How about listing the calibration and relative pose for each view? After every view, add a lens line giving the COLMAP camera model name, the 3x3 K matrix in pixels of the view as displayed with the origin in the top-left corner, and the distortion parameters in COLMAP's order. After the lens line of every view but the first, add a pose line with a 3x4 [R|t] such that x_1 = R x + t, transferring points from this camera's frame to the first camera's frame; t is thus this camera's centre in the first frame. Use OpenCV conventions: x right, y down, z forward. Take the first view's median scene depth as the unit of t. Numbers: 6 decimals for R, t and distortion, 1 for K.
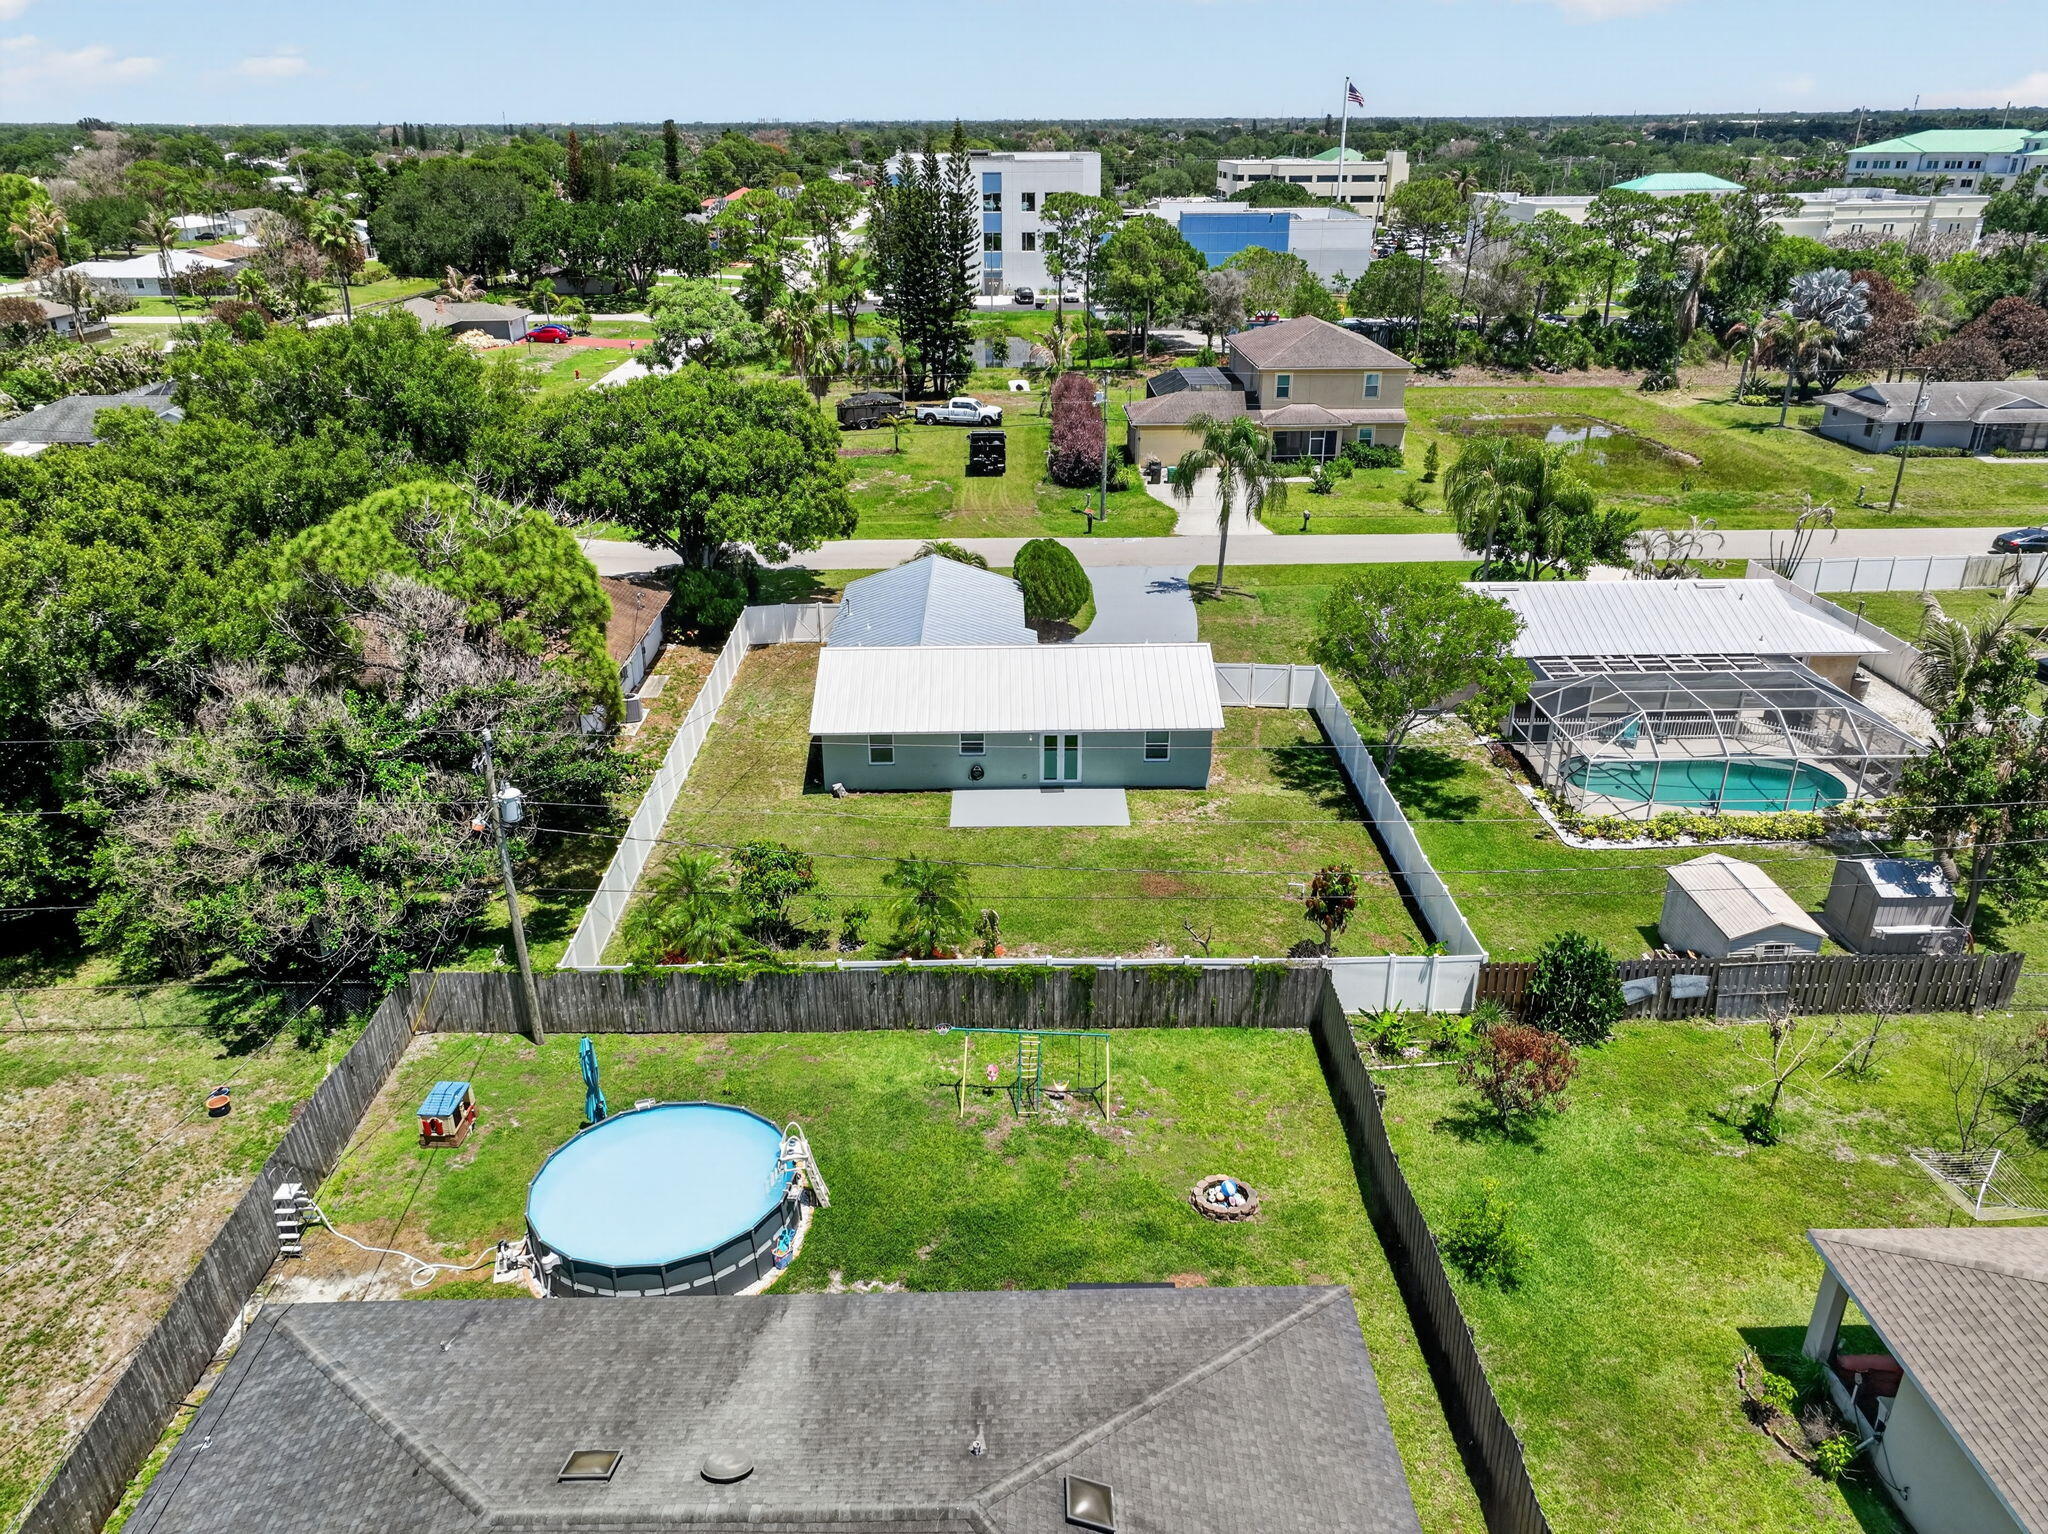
lens RADIAL K [[1444.7, 0, 1019.2], [0, 1444.7, 761.1], [0, 0, 1]] dist [-0.006997, 0.021442]
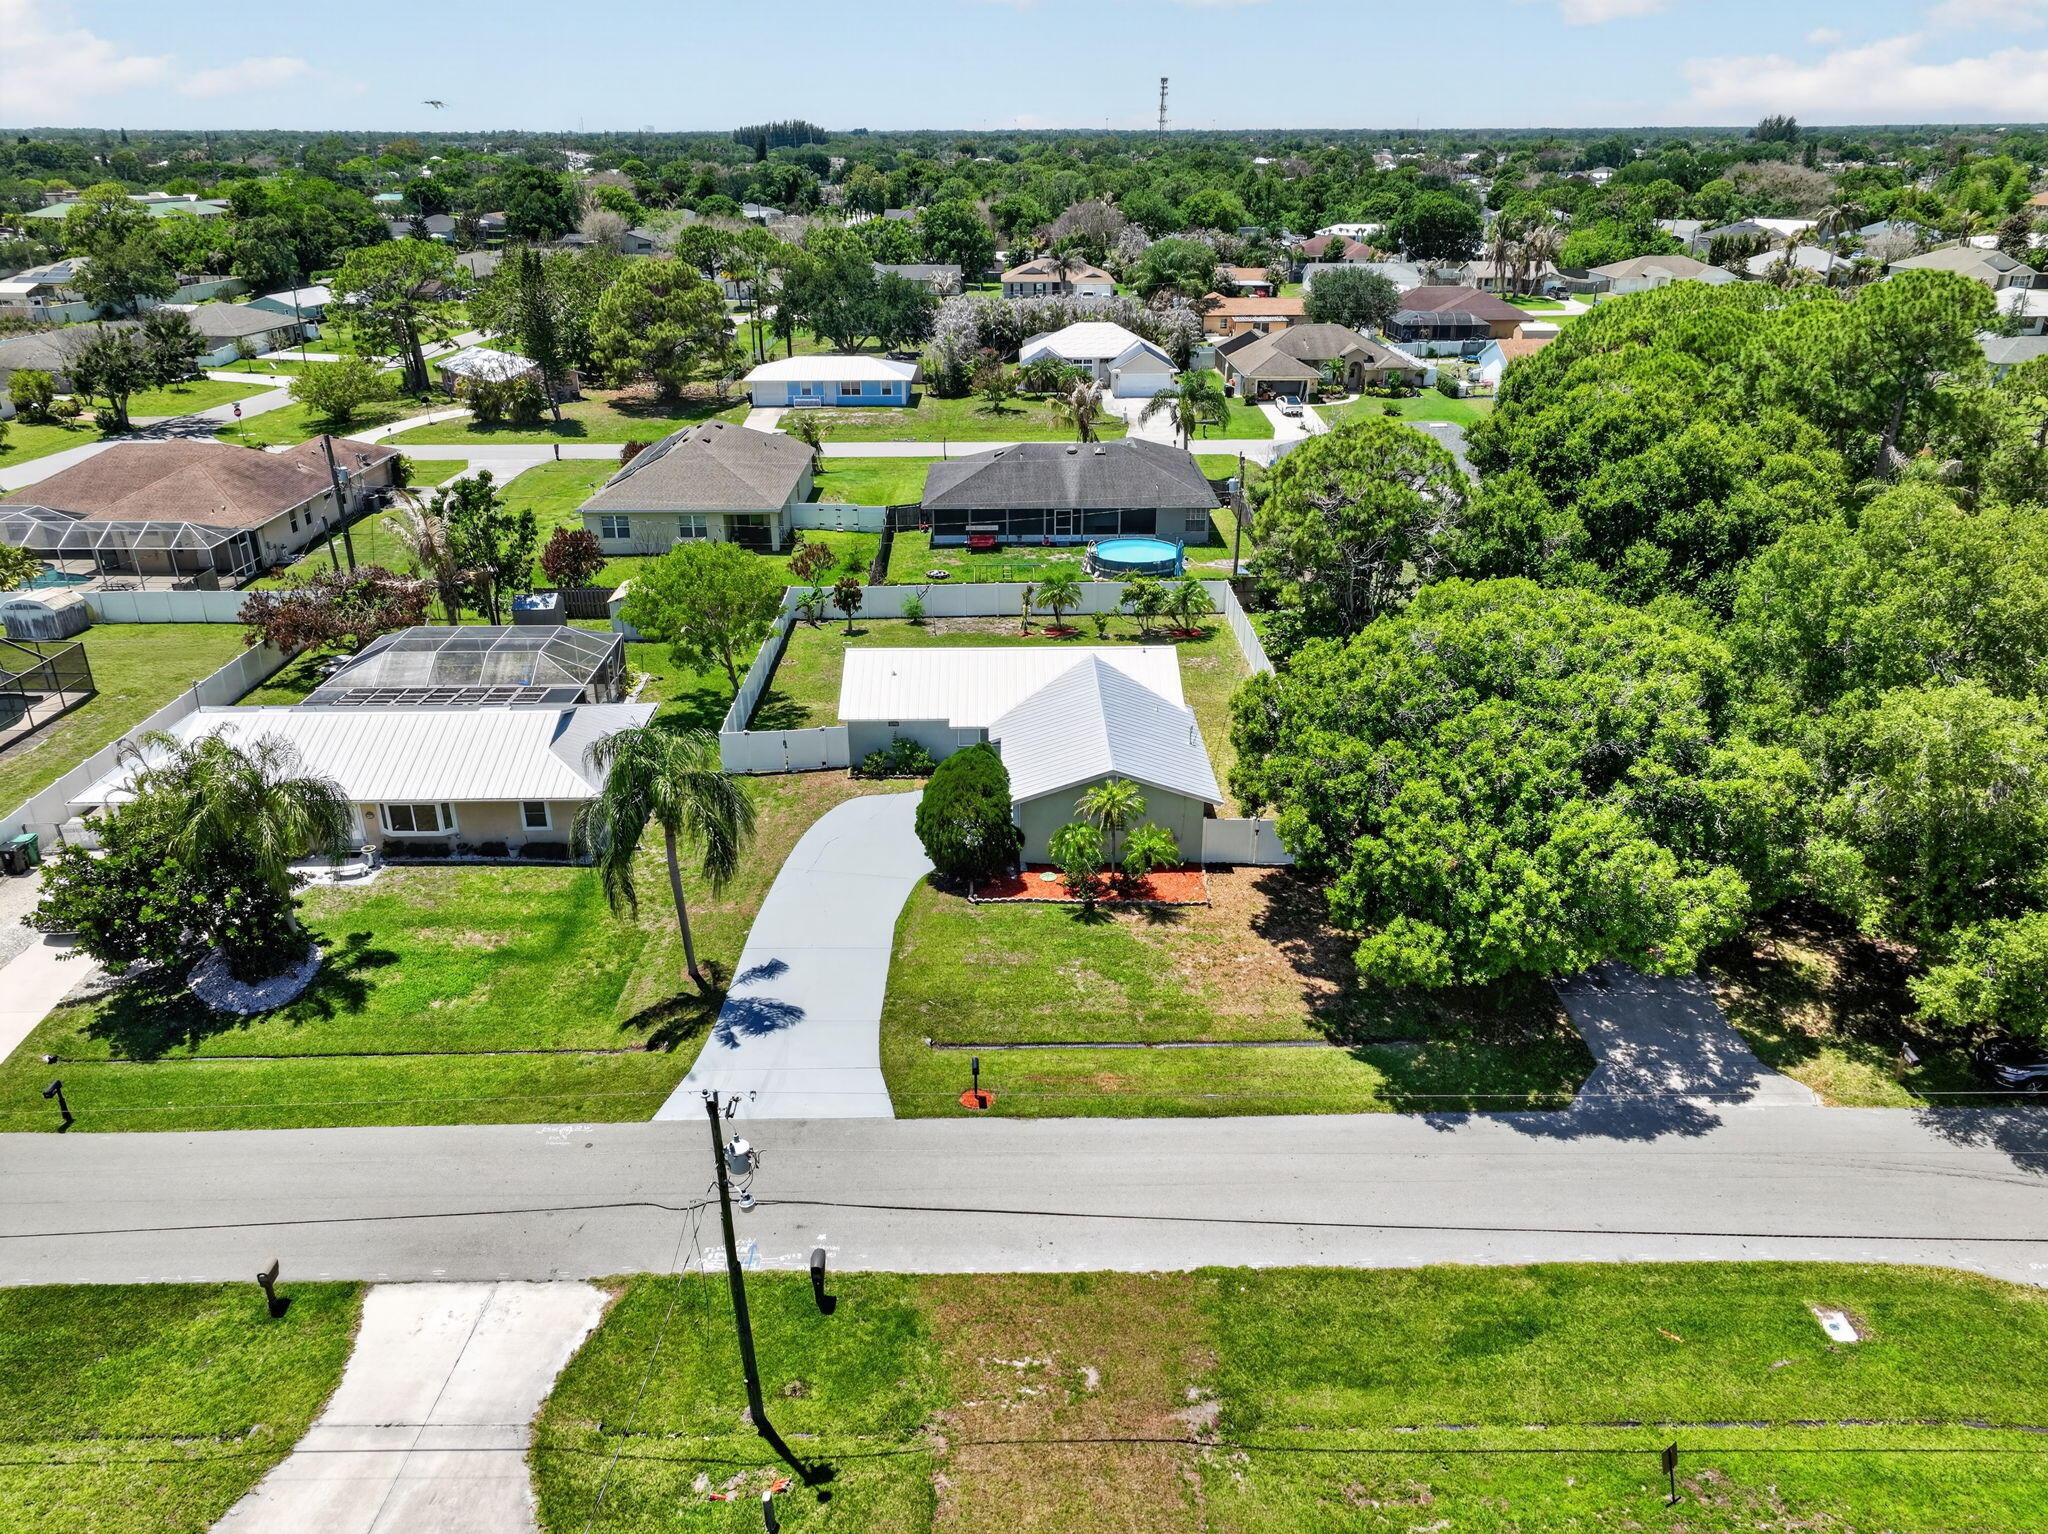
lens RADIAL K [[1444.7, 0, 1019.2], [0, 1444.7, 761.1], [0, 0, 1]] dist [-0.006997, 0.021442]
pose [[-0.999953, 0.008648, 0.004282, -0.013449], [0.009014, 0.678550, 0.734499, -0.859531], [0.003447, 0.734503, -0.678596, 1.818610]]
